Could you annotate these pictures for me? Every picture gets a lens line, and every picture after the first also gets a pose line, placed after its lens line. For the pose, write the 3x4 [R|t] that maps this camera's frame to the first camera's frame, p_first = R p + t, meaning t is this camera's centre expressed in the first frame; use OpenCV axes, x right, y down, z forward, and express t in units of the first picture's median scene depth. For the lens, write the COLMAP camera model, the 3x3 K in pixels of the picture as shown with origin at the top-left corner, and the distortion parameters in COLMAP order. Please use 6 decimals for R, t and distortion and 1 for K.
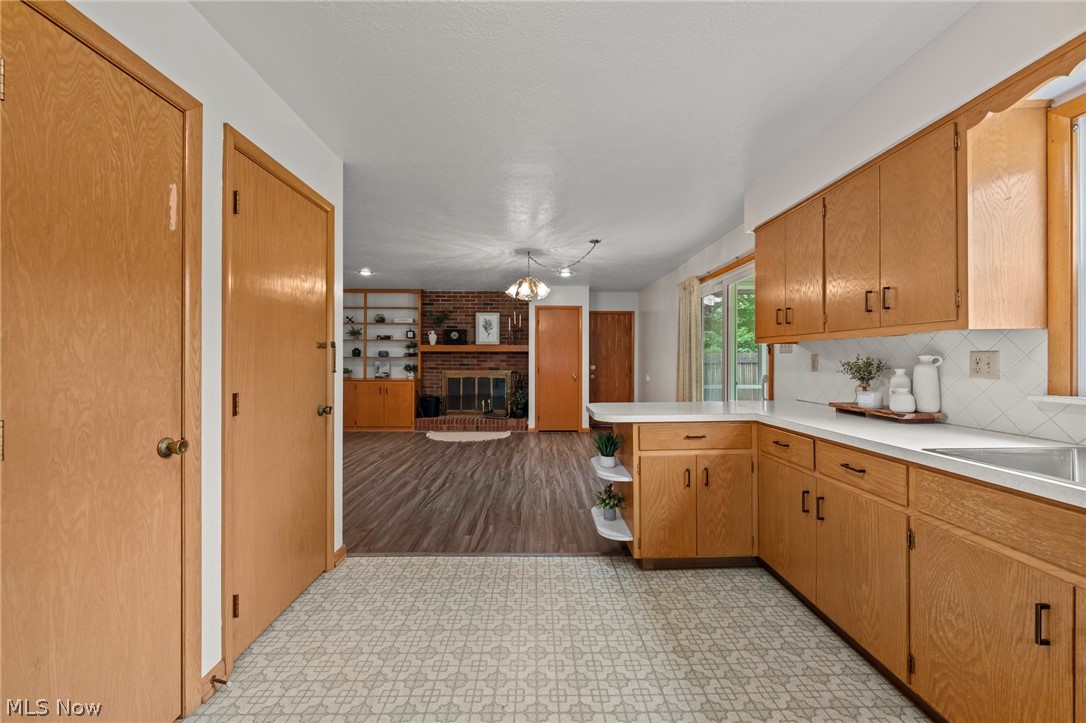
lens RADIAL K [[423.8, 0, 541.7], [0, 423.8, 360.5], [0, 0, 1]] dist [-0.002998, -0.000309]
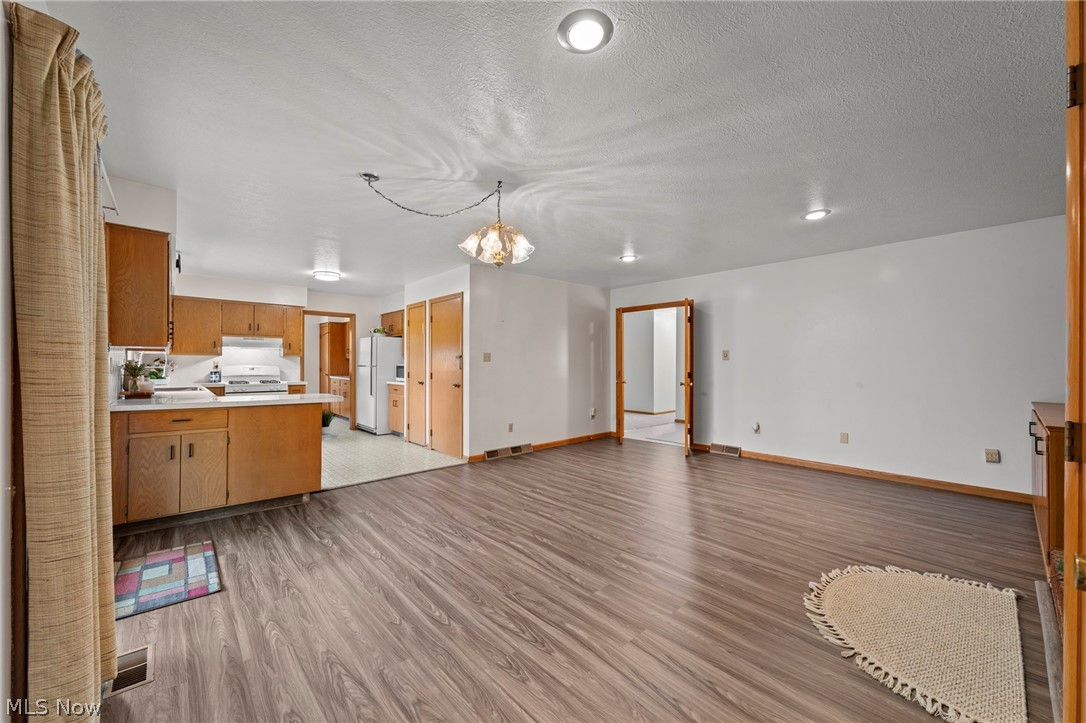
lens RADIAL K [[423.8, 0, 540.4], [0, 423.8, 359.3], [0, 0, 1]] dist [-0.002998, -0.000309]
pose [[-0.756622, -0.008804, -0.653793, 0.370325], [-0.003916, 0.999952, -0.008934, -0.002543], [0.653841, -0.004199, -0.756621, 1.751487]]
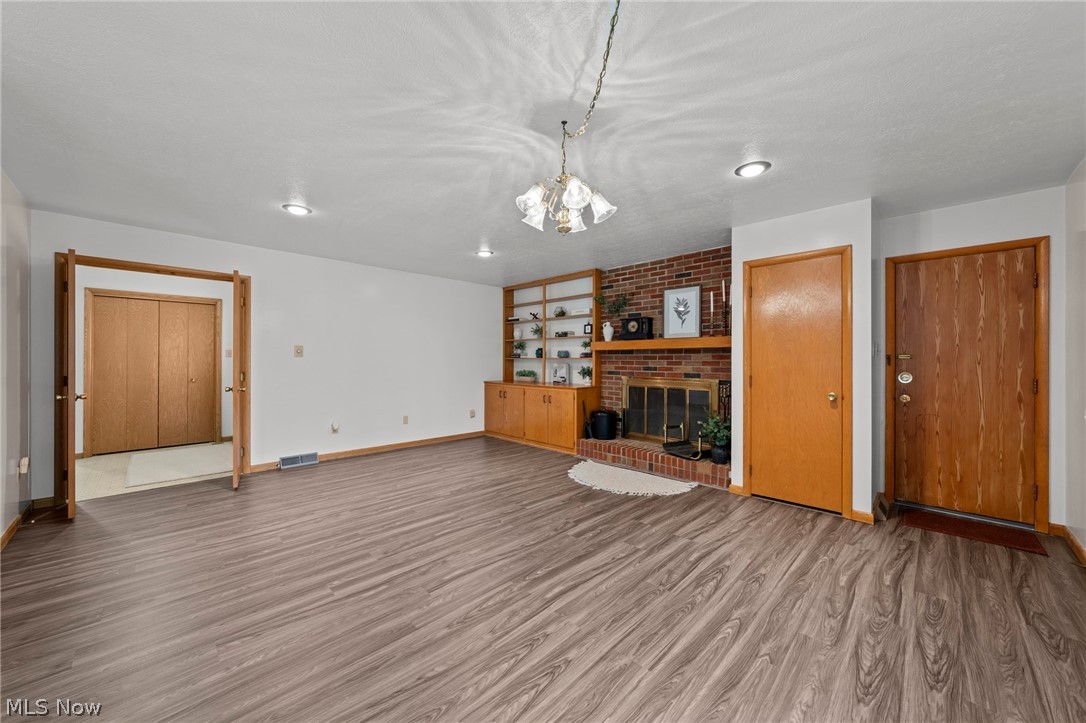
lens RADIAL K [[397.9, 0, 545.4], [0, 397.9, 360.6], [0, 0, 1]] dist [-0.003505, 0.000193]
pose [[0.698684, -0.001004, -0.715430, 0.303803], [-0.000395, 0.999998, -0.001789, -0.003509], [0.715431, 0.001533, 0.698682, 0.814499]]
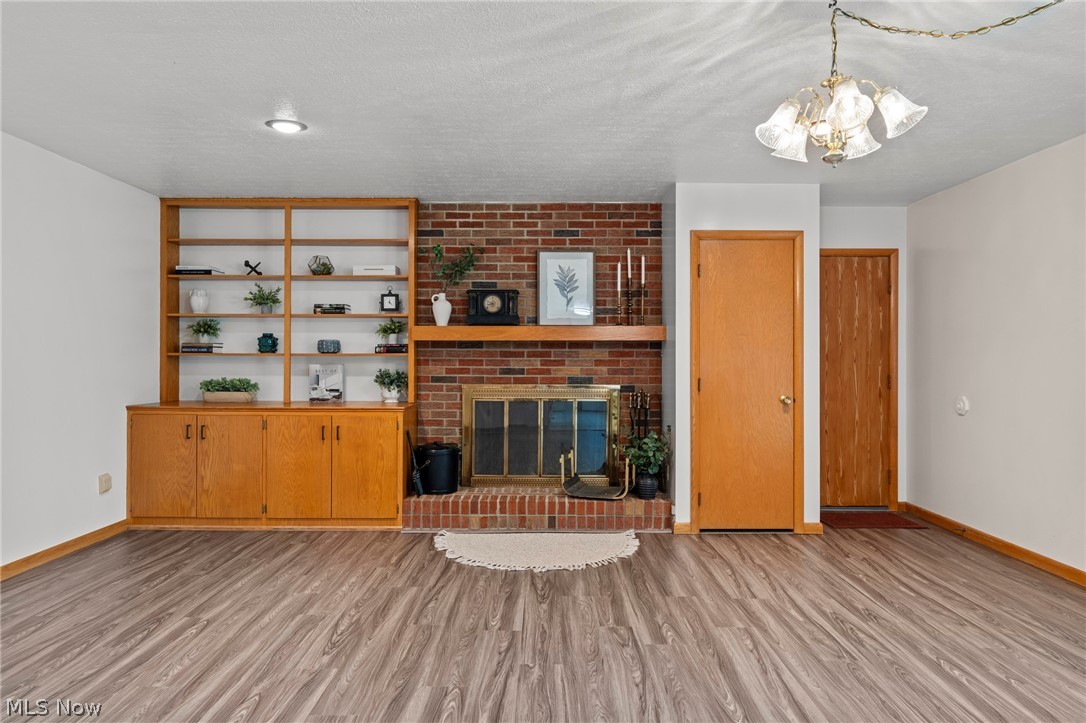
lens RADIAL K [[636.8, 0, 544.0], [0, 636.8, 359.4], [0, 0, 1]] dist [0.001936, 0.001078]
pose [[0.999851, -0.000944, -0.017219, -0.263925], [0.000894, 0.999996, -0.002863, -0.000916], [0.017222, 0.002847, 0.999848, 0.651005]]
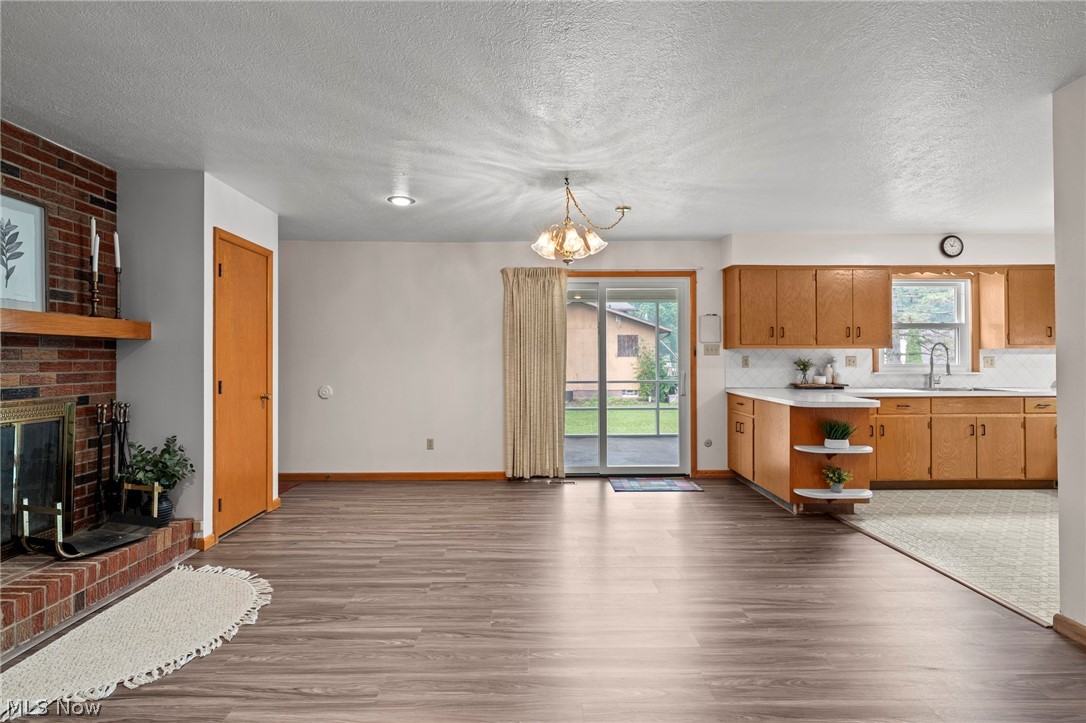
lens RADIAL K [[526.2, 0, 537.5], [0, 526.2, 354.0], [0, 0, 1]] dist [0.002528, -0.001025]
pose [[0.010595, 0.008998, 0.999903, -0.898018], [0.003750, 0.999952, -0.009038, -0.006371], [-0.999937, 0.003846, 0.010561, 1.218222]]
